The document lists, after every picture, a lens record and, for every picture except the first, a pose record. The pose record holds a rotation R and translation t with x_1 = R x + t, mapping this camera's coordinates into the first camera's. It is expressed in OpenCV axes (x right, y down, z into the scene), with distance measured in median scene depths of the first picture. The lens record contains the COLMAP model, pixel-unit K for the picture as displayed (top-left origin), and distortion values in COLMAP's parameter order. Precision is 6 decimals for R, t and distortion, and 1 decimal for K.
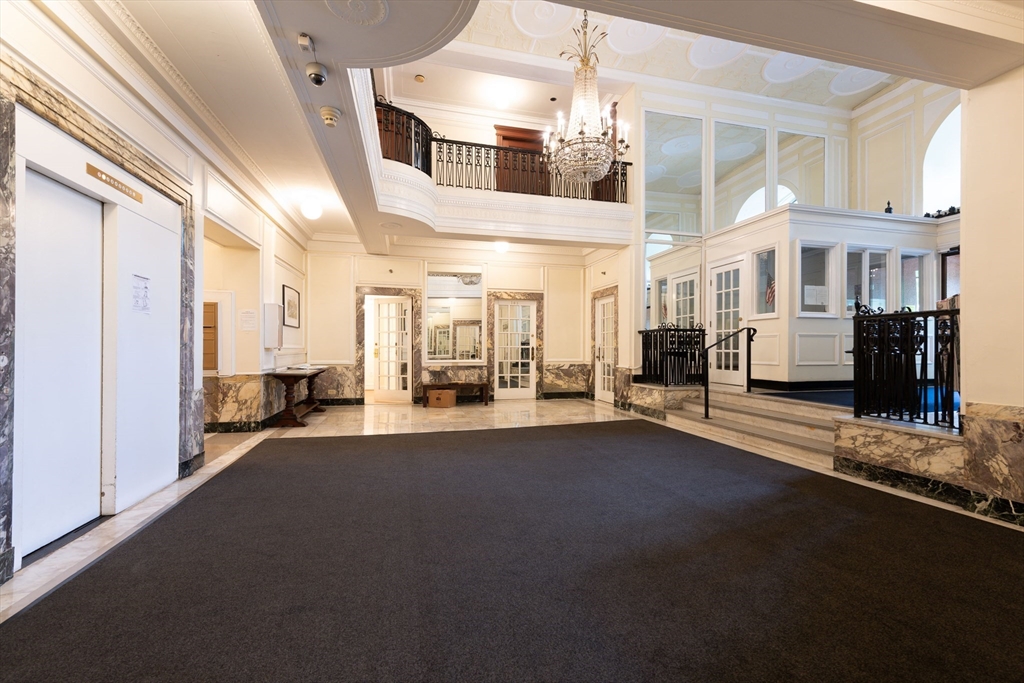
lens RADIAL K [[420.6, 0, 513.7], [0, 420.6, 347.3], [0, 0, 1]] dist [0.002535, 0.000010]
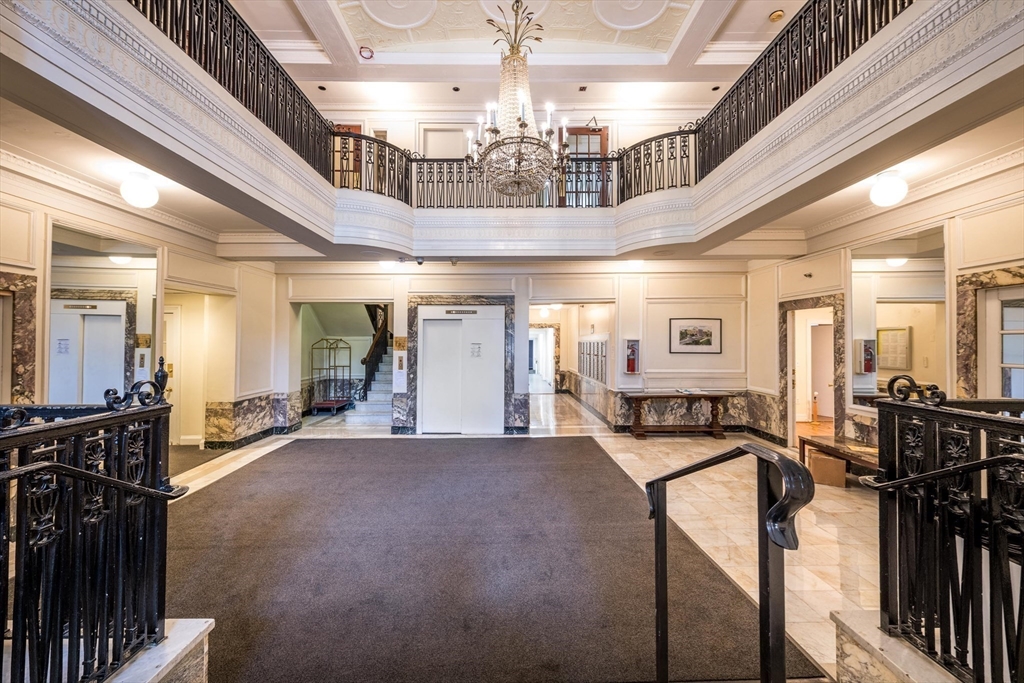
lens RADIAL K [[420.6, 0, 512.4], [0, 420.6, 334.3], [0, 0, 1]] dist [0.002535, 0.000010]
pose [[-0.244067, -0.017264, -0.969605, 0.556954], [0.002281, 0.999829, -0.018377, -0.066806], [0.969756, -0.006696, -0.243986, 0.690144]]
